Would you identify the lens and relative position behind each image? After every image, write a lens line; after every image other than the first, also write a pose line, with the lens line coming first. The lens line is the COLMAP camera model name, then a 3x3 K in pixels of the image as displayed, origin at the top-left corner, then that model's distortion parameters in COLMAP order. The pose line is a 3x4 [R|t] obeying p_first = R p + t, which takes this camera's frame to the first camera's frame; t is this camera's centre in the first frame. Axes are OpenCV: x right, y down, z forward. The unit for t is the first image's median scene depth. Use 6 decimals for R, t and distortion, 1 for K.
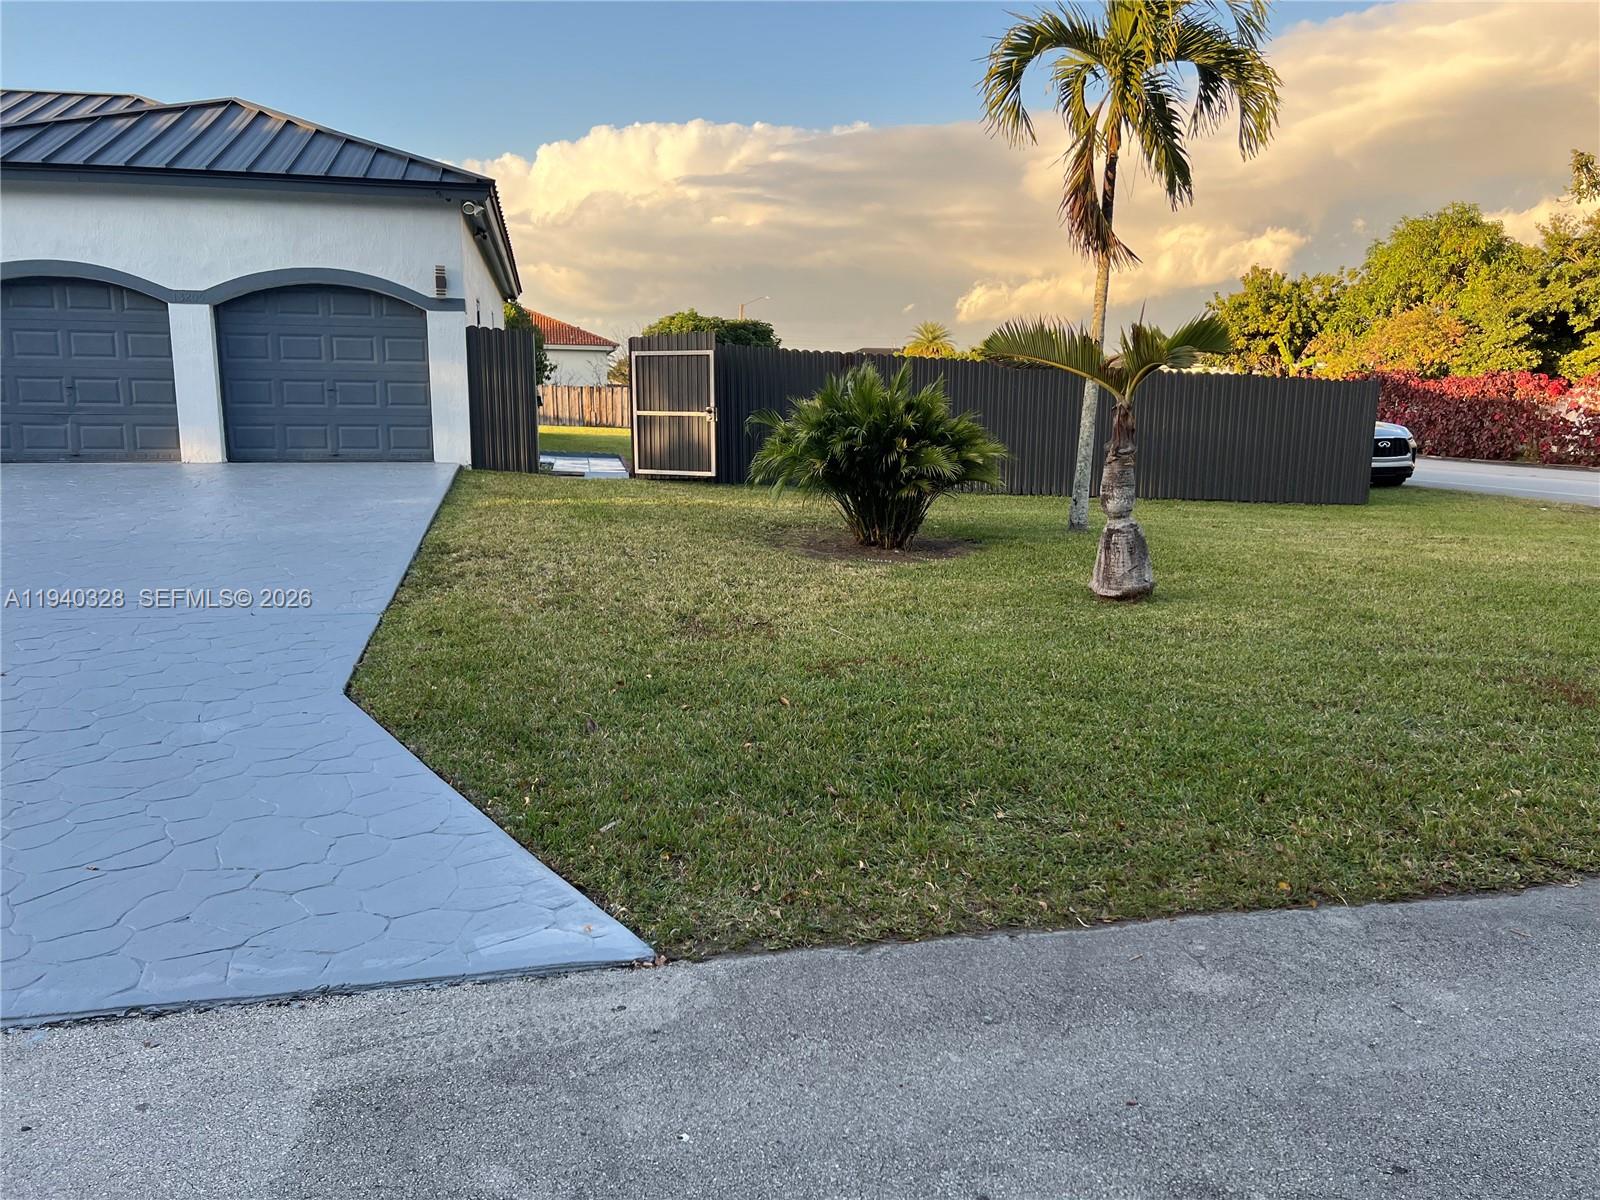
lens RADIAL K [[1194.0, 0, 804.7], [0, 1194.0, 613.0], [0, 0, 1]] dist [0.071053, -0.078465]
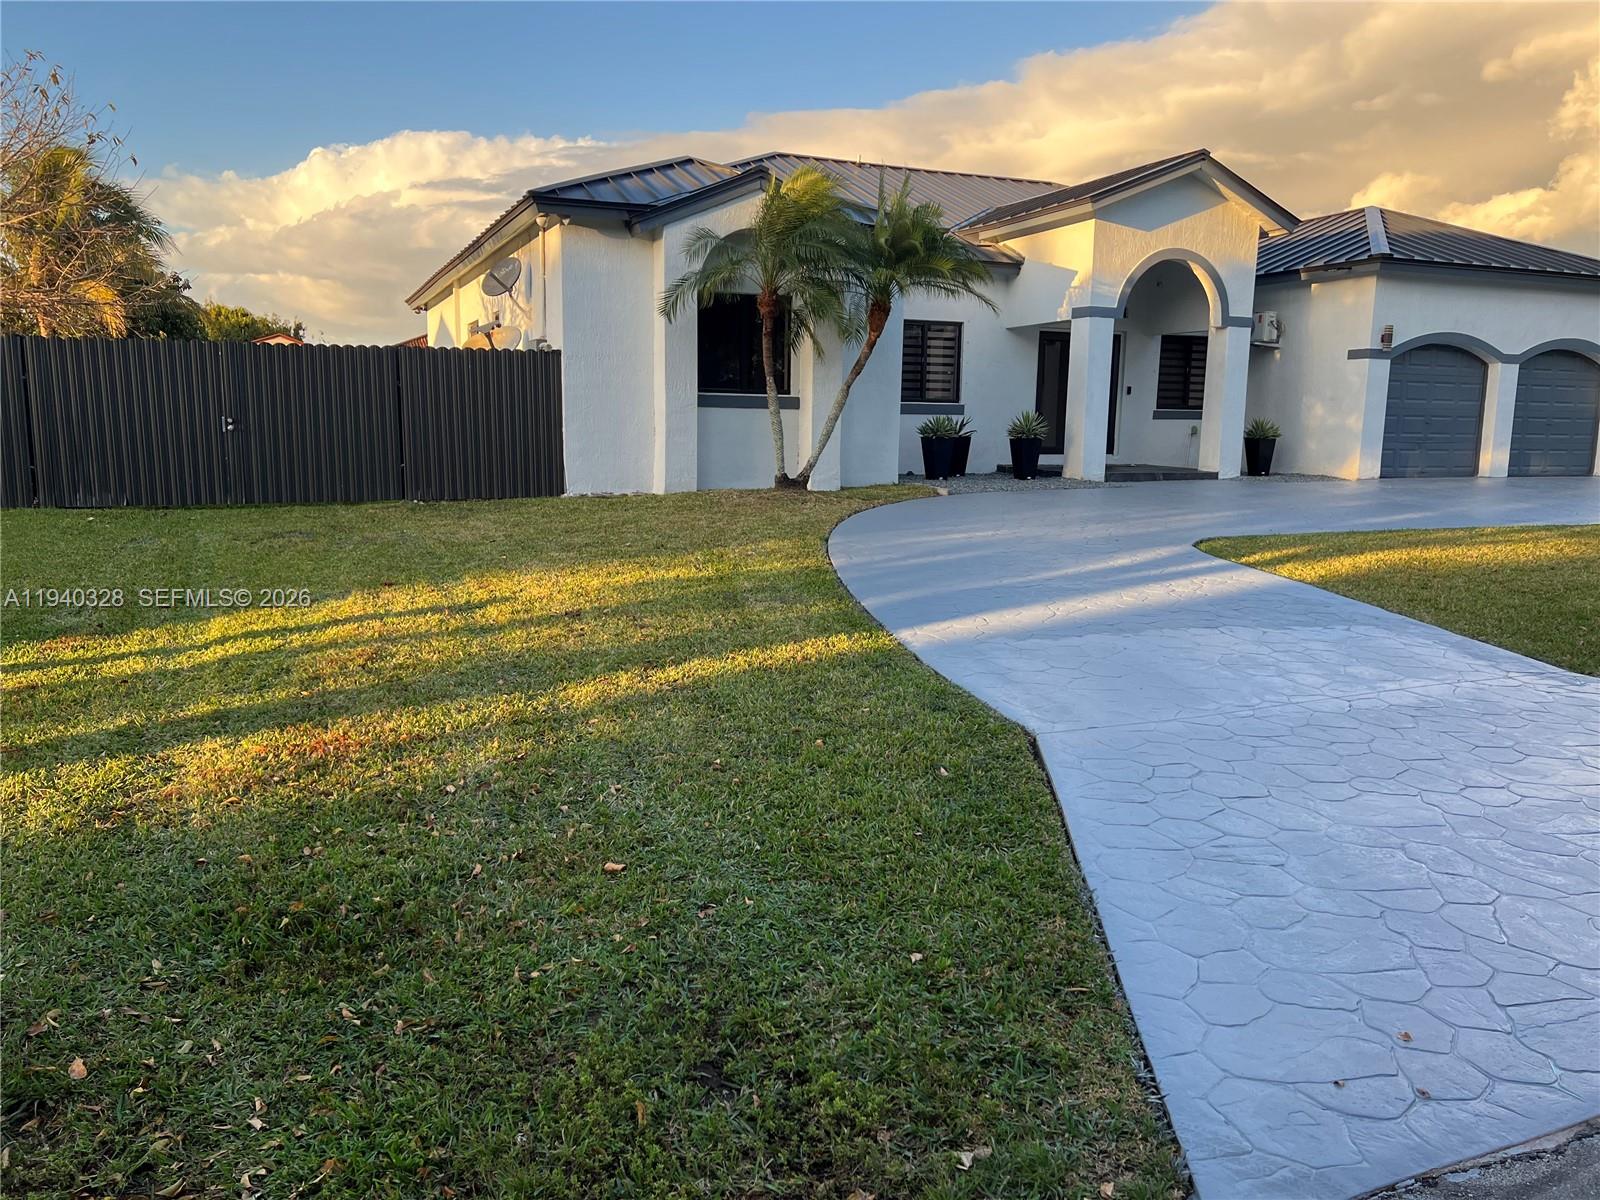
lens RADIAL K [[1194.0, 0, 813.9], [0, 1194.0, 603.4], [0, 0, 1]] dist [0.071053, -0.078465]
pose [[0.983524, -0.020283, 0.179636, -1.986588], [0.024108, 0.999526, -0.019135, 0.035749], [-0.179163, 0.023150, 0.983547, -0.283468]]
